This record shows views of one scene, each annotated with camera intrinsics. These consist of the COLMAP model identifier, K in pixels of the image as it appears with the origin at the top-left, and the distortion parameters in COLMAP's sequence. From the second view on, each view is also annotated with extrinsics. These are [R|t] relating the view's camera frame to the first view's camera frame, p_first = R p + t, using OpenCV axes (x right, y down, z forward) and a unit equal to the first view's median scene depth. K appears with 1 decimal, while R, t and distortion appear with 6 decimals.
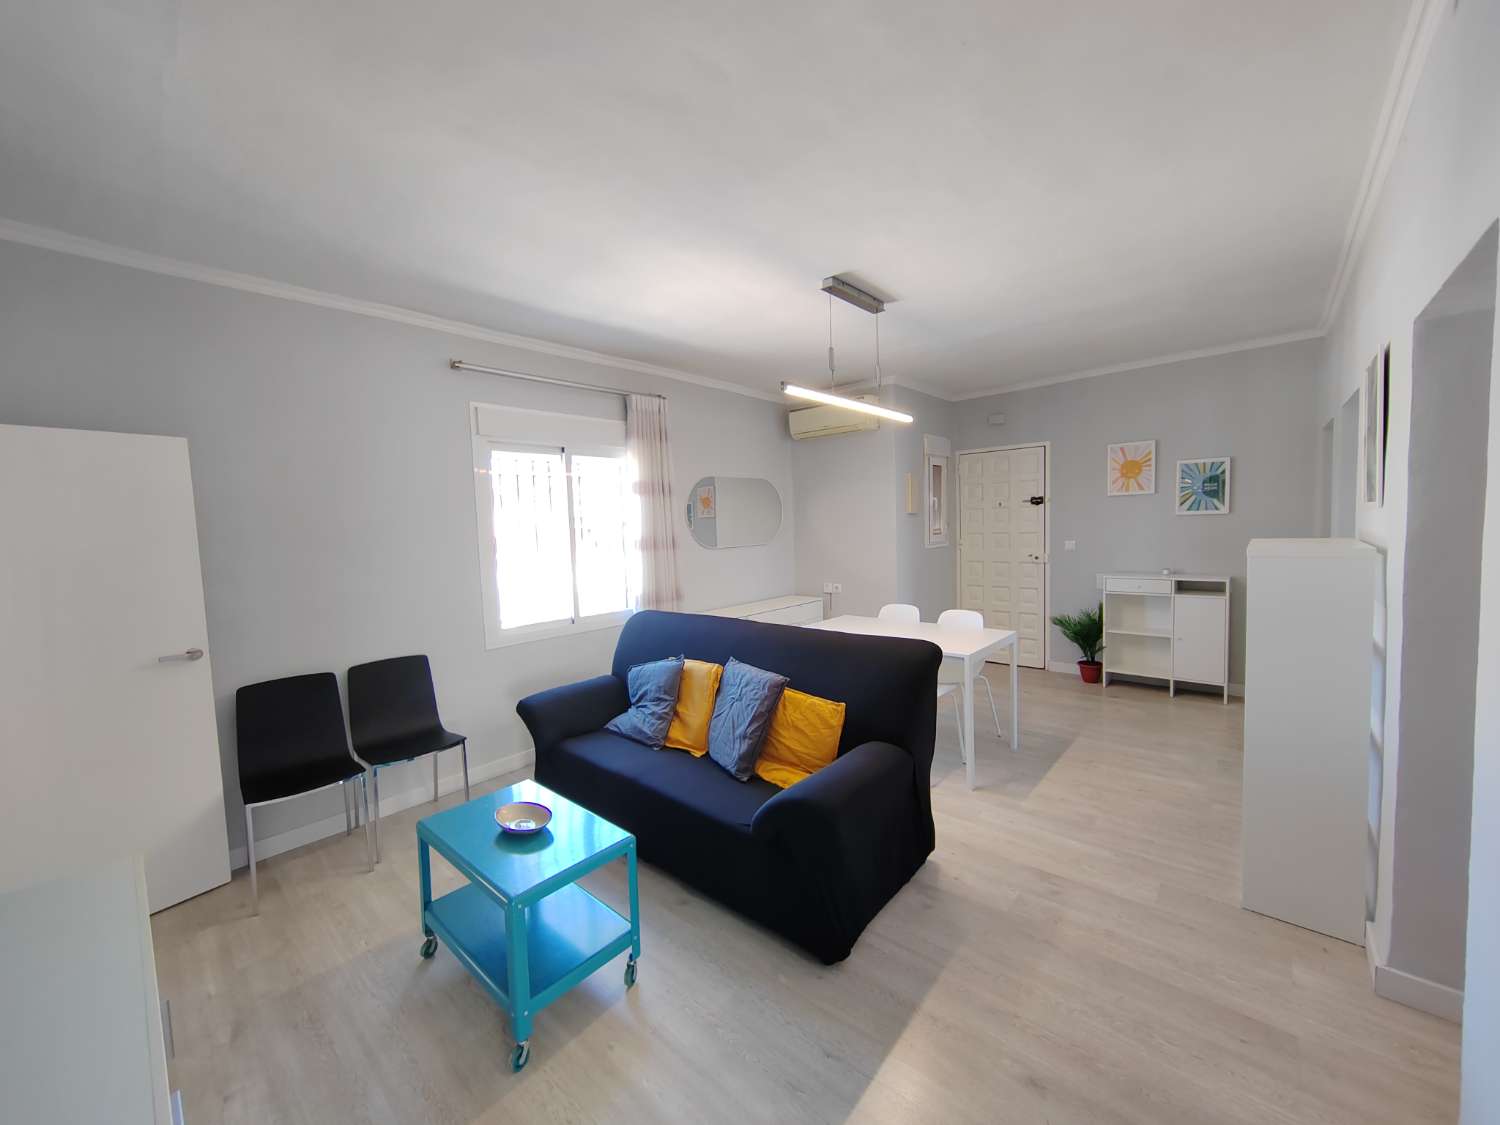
lens RADIAL K [[576.4, 0, 754.2], [0, 576.4, 560.1], [0, 0, 1]] dist [0.001432, -0.000075]
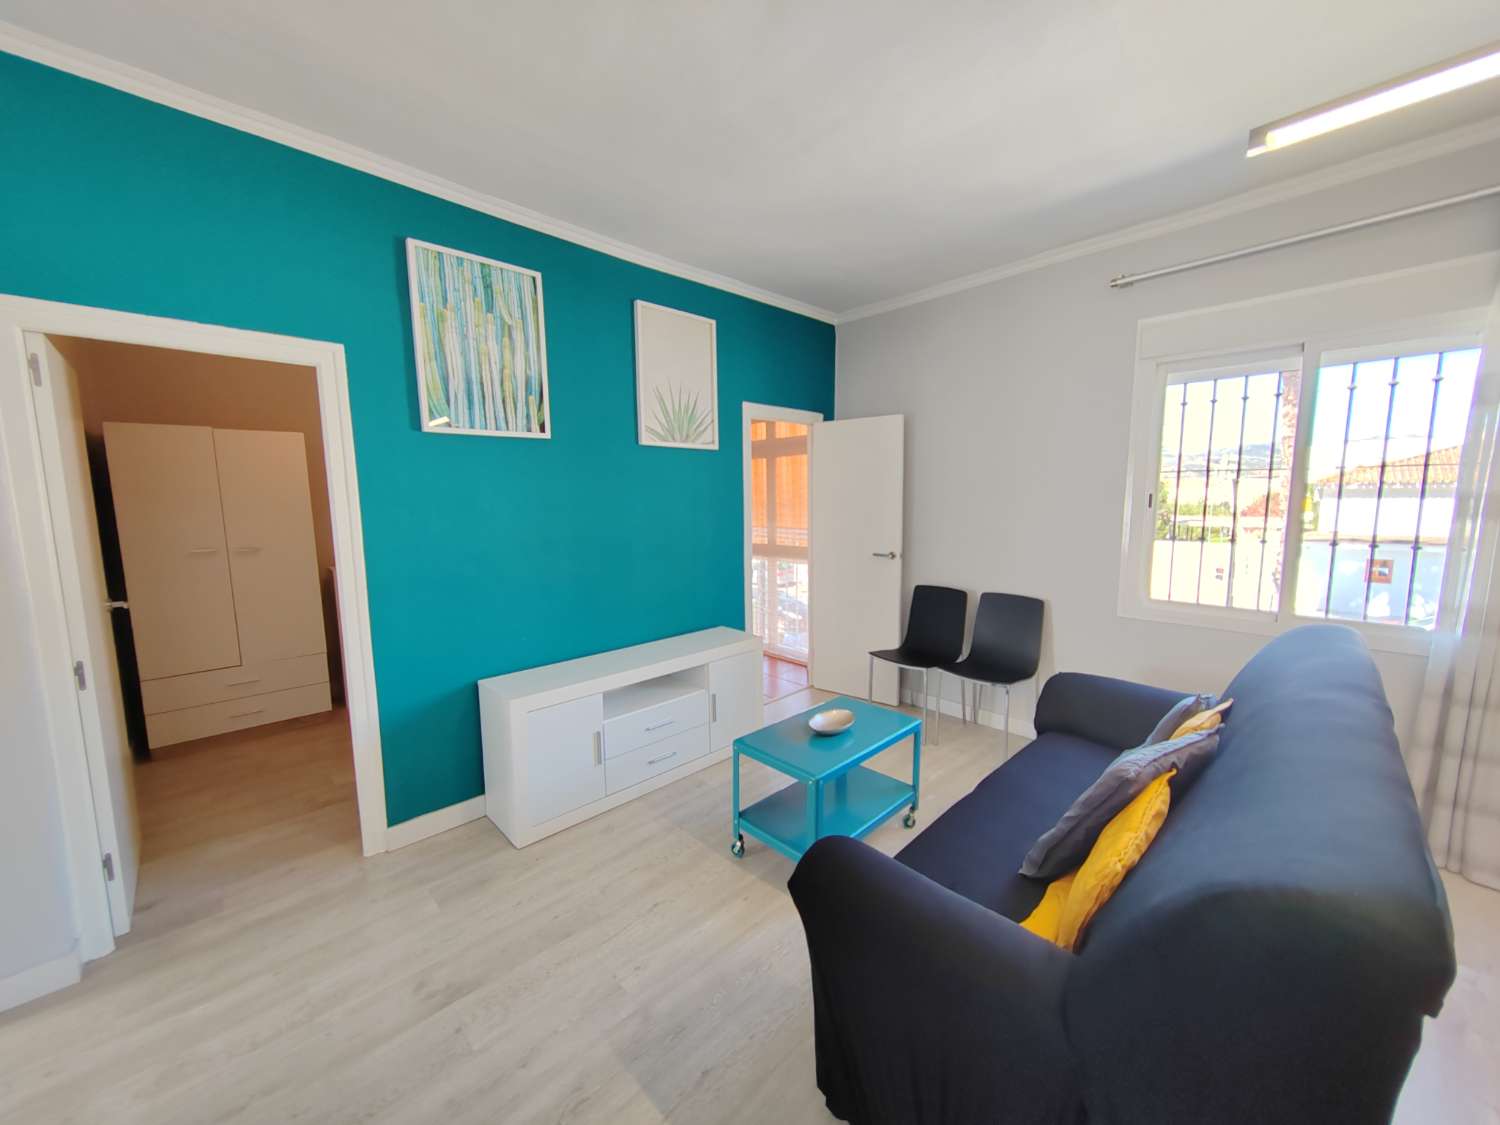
lens RADIAL K [[576.4, 0, 759.8], [0, 576.4, 558.1], [0, 0, 1]] dist [0.001432, -0.000075]
pose [[-0.072819, 0.142697, -0.987084, 0.512247], [-0.050430, 0.987919, 0.146538, -0.035040], [0.996069, 0.060450, -0.064743, 0.631906]]
